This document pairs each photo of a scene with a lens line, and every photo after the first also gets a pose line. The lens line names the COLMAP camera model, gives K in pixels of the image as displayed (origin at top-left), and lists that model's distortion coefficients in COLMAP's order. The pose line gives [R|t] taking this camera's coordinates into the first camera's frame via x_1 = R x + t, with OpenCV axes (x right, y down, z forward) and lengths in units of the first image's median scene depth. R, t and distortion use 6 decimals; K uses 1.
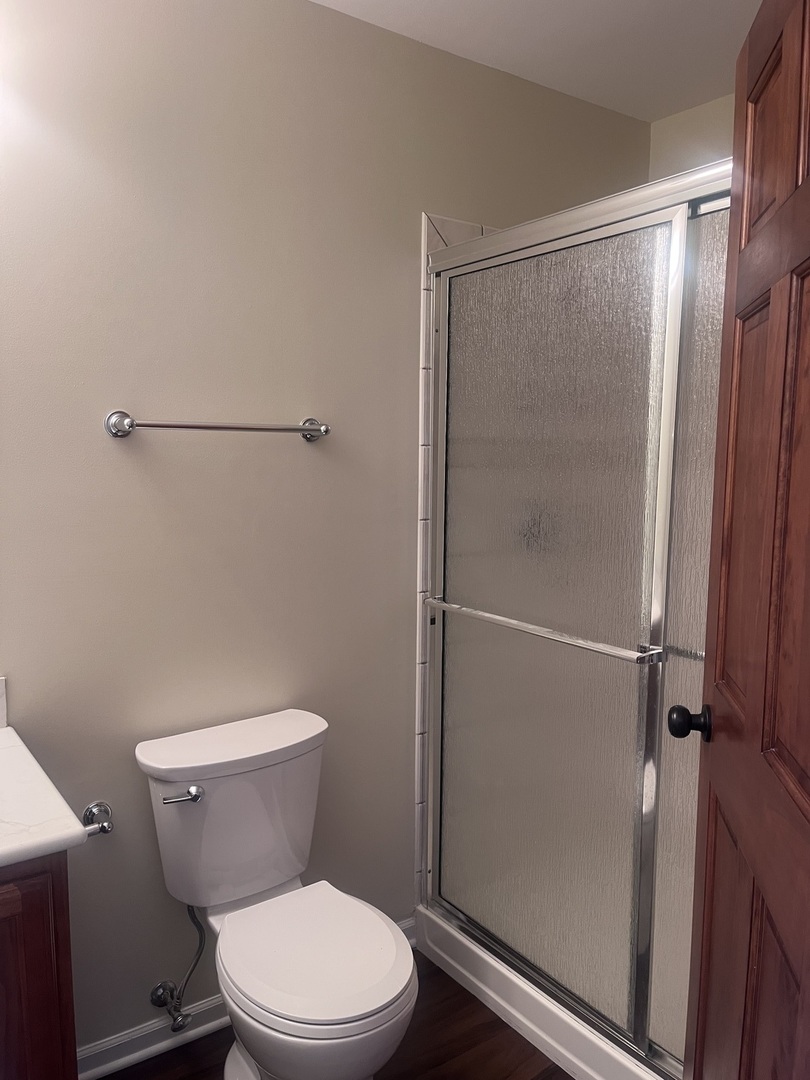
lens RADIAL K [[816.0, 0, 405.0], [0, 816.0, 540.0], [0, 0, 1]] dist [0.053991, -0.076029]
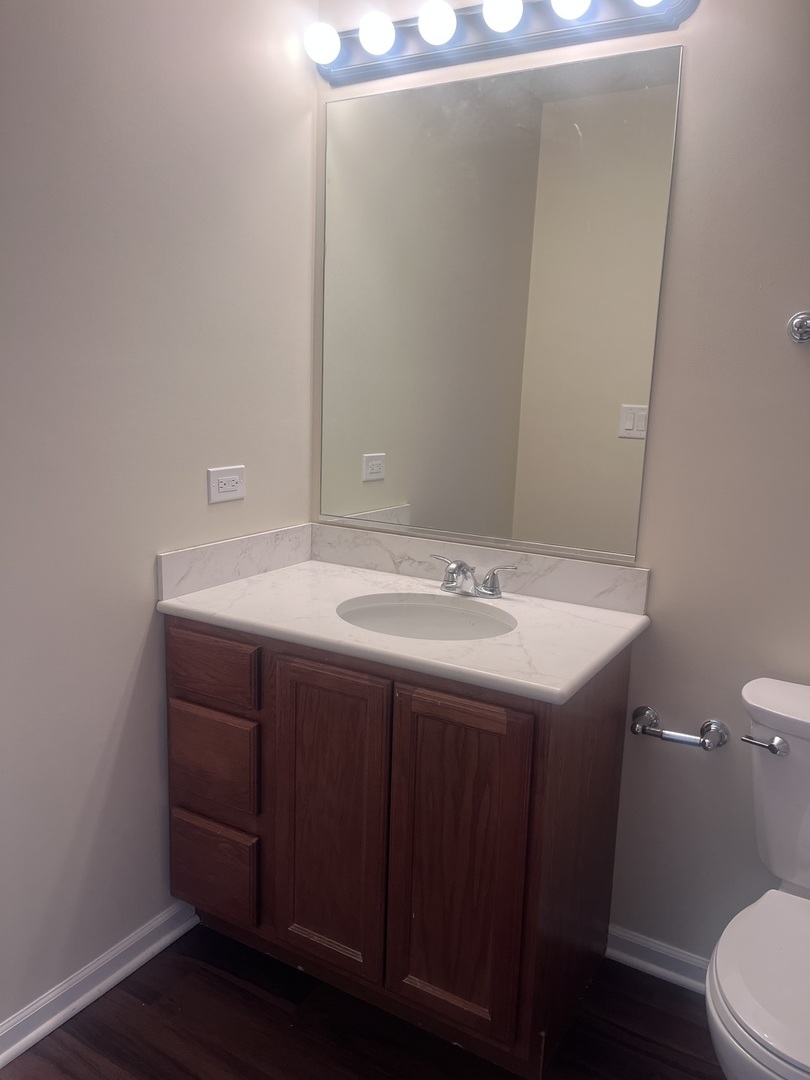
lens RADIAL K [[816.0, 0, 405.0], [0, 816.0, 540.0], [0, 0, 1]] dist [0.053991, -0.076029]
pose [[0.432143, 0.161998, -0.887136, 0.315247], [-0.139479, 0.983902, 0.111724, 0.050766], [0.890954, 0.075456, 0.447781, 0.237017]]
